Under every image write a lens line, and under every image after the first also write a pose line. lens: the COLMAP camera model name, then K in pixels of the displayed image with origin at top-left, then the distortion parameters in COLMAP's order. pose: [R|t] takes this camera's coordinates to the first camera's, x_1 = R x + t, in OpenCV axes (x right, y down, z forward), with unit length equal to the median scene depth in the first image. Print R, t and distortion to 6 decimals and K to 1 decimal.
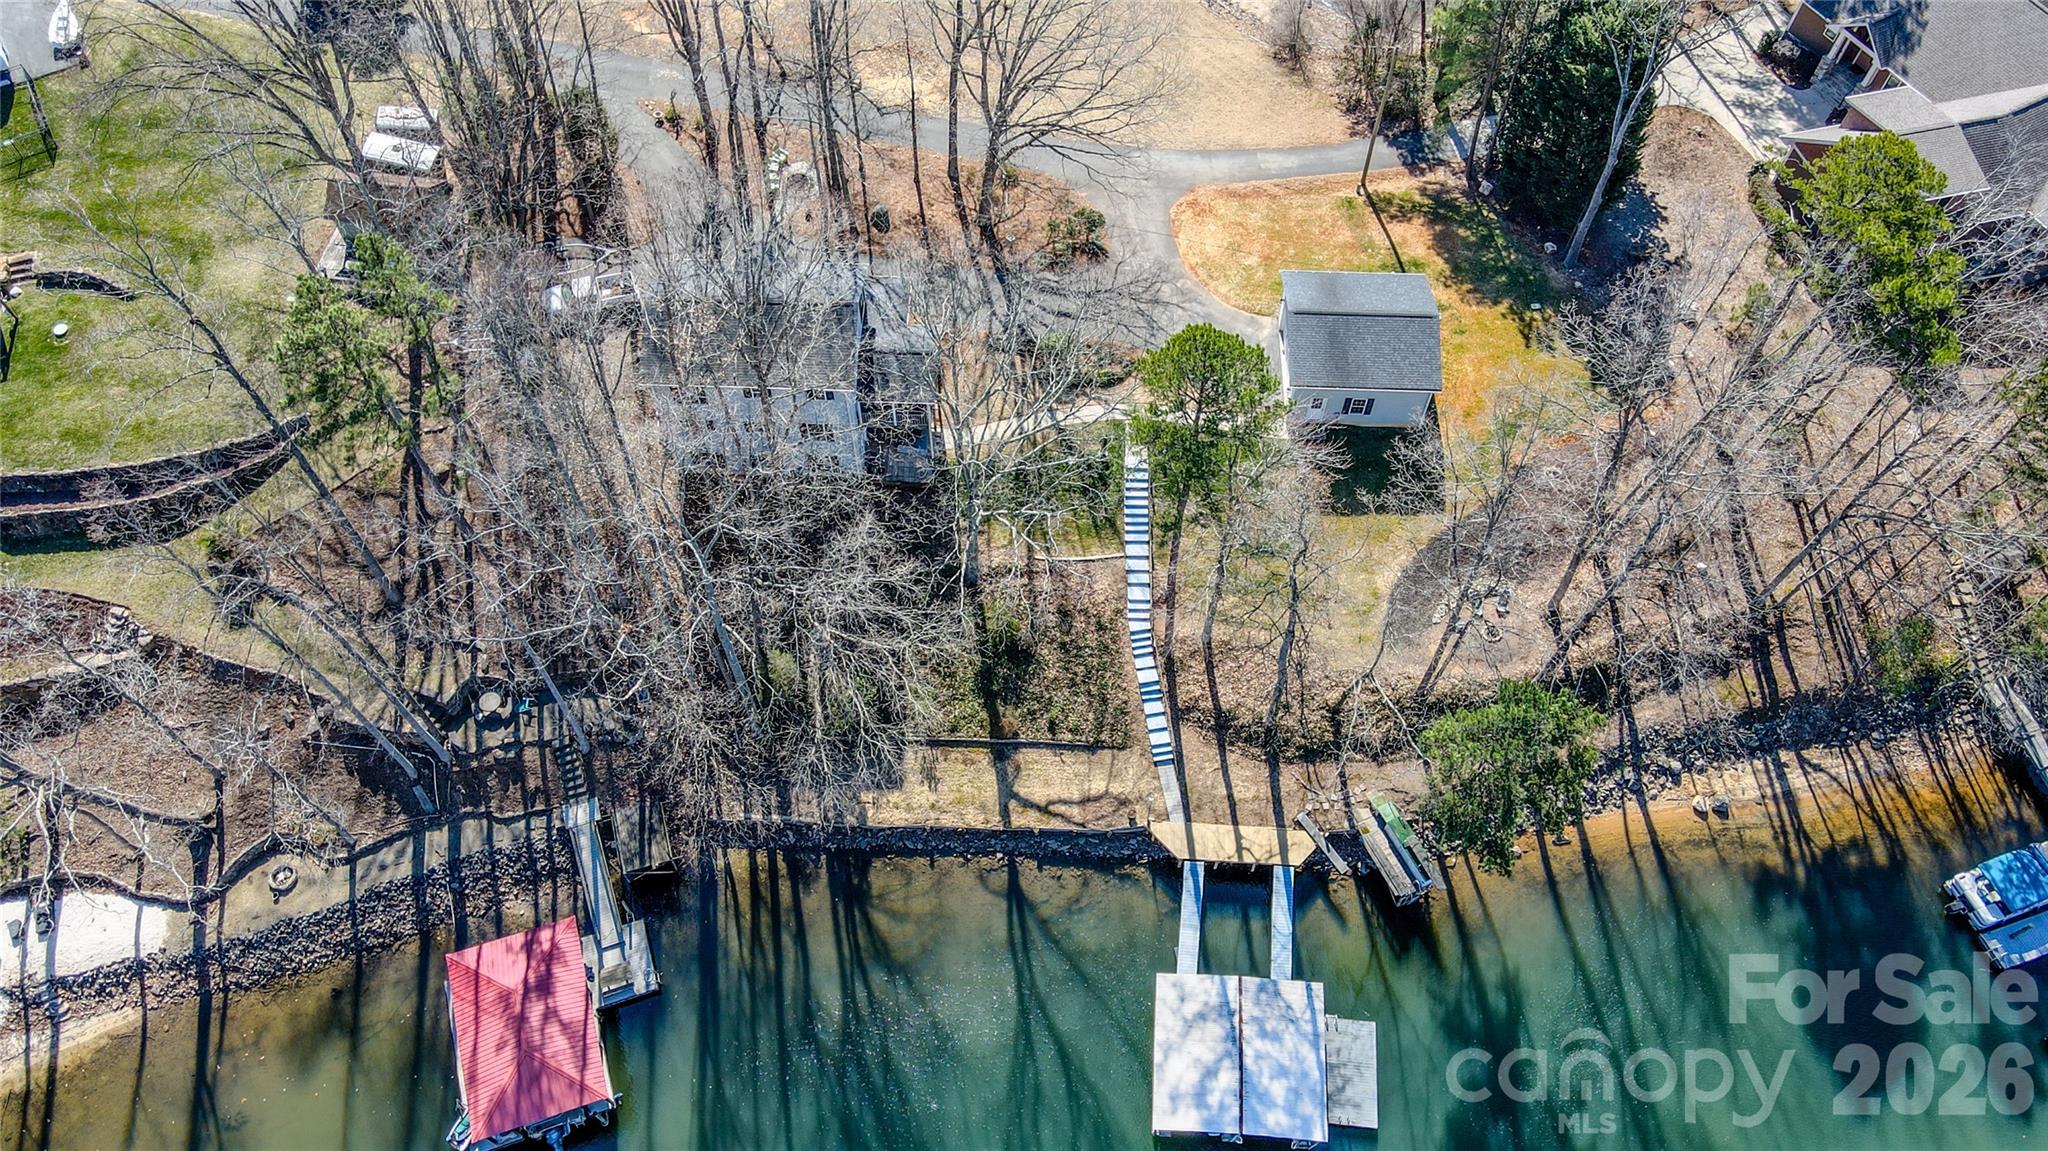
lens RADIAL K [[1491.3, 0, 1024.4], [0, 1491.3, 578.4], [0, 0, 1]] dist [0.011636, 0.010594]
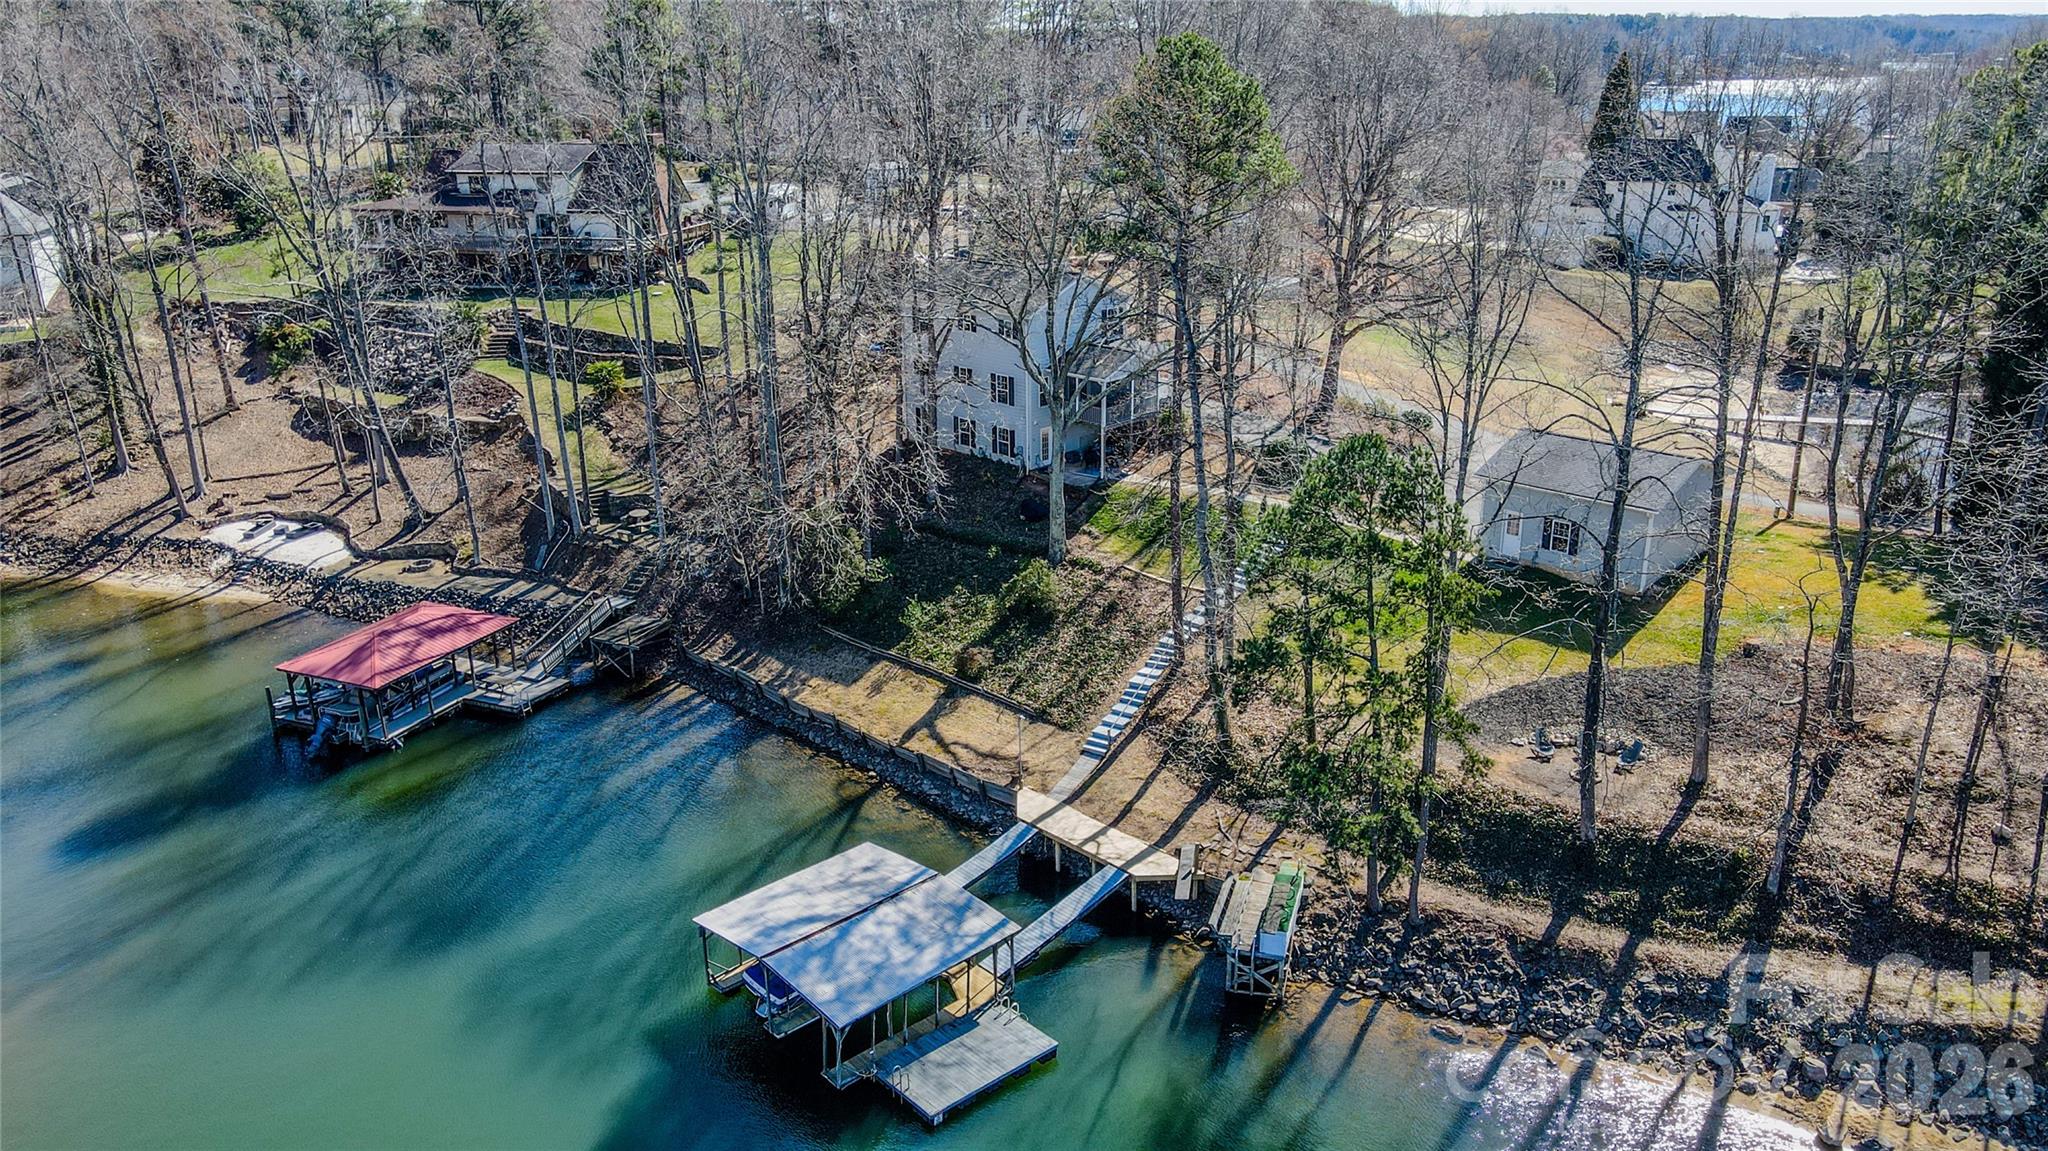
lens RADIAL K [[1491.3, 0, 1029.0], [0, 1491.3, 577.1], [0, 0, 1]] dist [0.011636, 0.010594]
pose [[0.740895, 0.222721, -0.633617, 0.543751], [-0.562273, 0.721659, -0.403803, 0.391294], [0.367320, 0.655441, 0.659904, 0.416543]]
